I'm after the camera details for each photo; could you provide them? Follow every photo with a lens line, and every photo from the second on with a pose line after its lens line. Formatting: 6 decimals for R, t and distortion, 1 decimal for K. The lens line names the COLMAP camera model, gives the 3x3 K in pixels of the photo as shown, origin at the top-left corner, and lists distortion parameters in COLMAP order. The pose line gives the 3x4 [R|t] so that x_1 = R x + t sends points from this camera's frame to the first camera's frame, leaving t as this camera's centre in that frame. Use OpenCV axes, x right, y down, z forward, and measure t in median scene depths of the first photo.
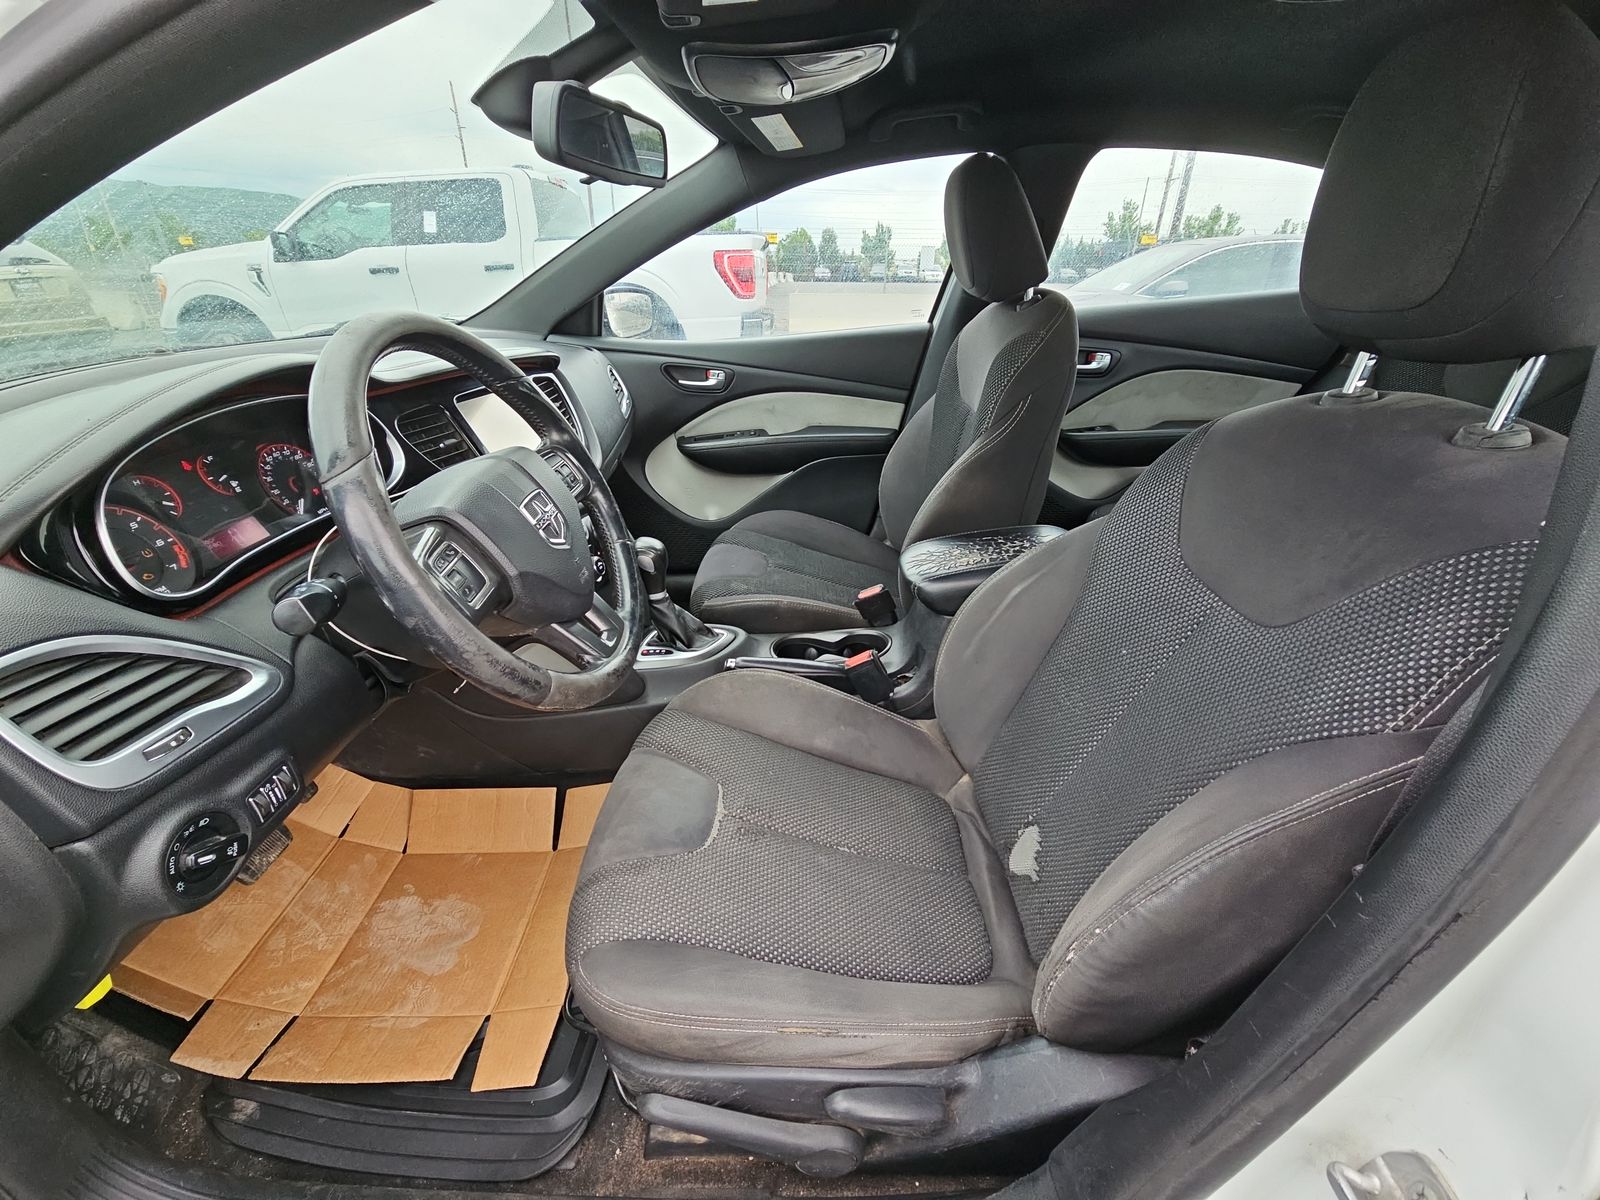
lens RADIAL K [[646.2, 0, 789.5], [0, 646.2, 606.8], [0, 0, 1]] dist [0.000709, -0.000114]
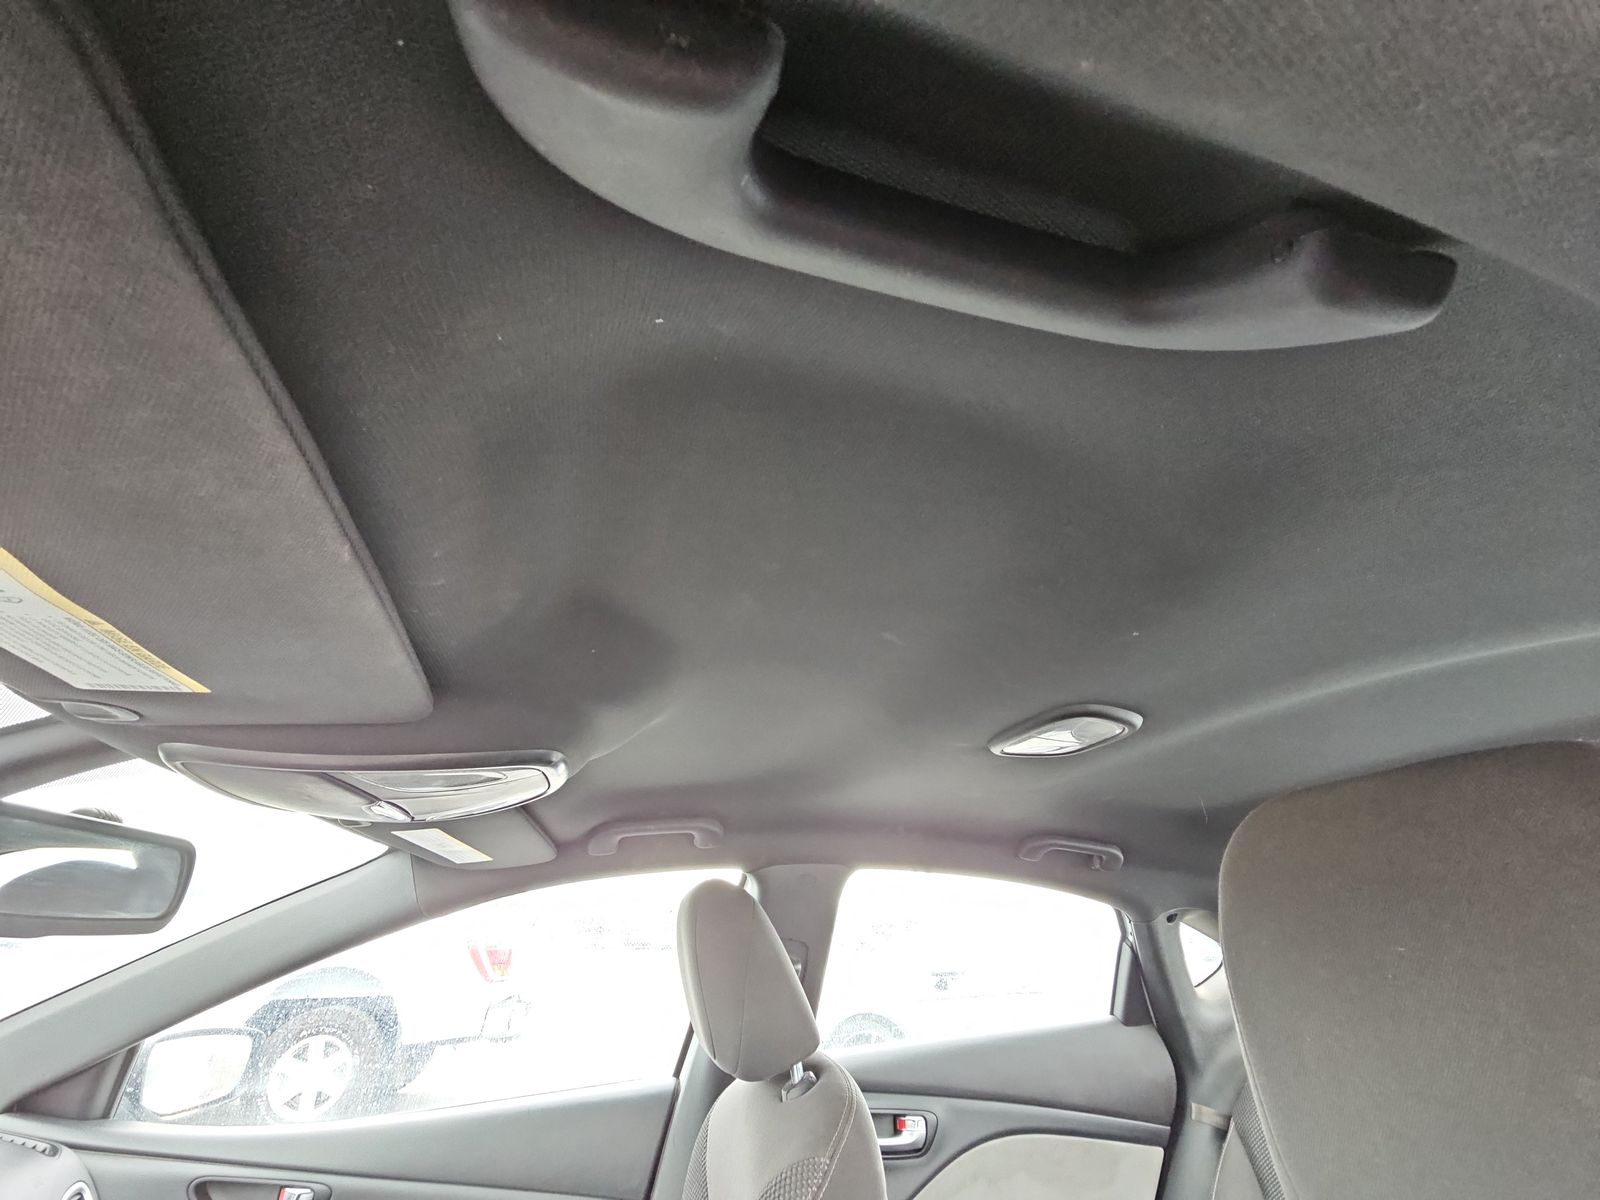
lens RADIAL K [[646.2, 0, 789.5], [0, 646.2, 606.8], [0, 0, 1]] dist [0.000709, -0.000114]
pose [[0.960997, 0.137296, 0.240071, 0.130848], [0.115731, 0.588761, -0.799979, -0.222451], [-0.251178, 0.796561, 0.549908, 0.238412]]
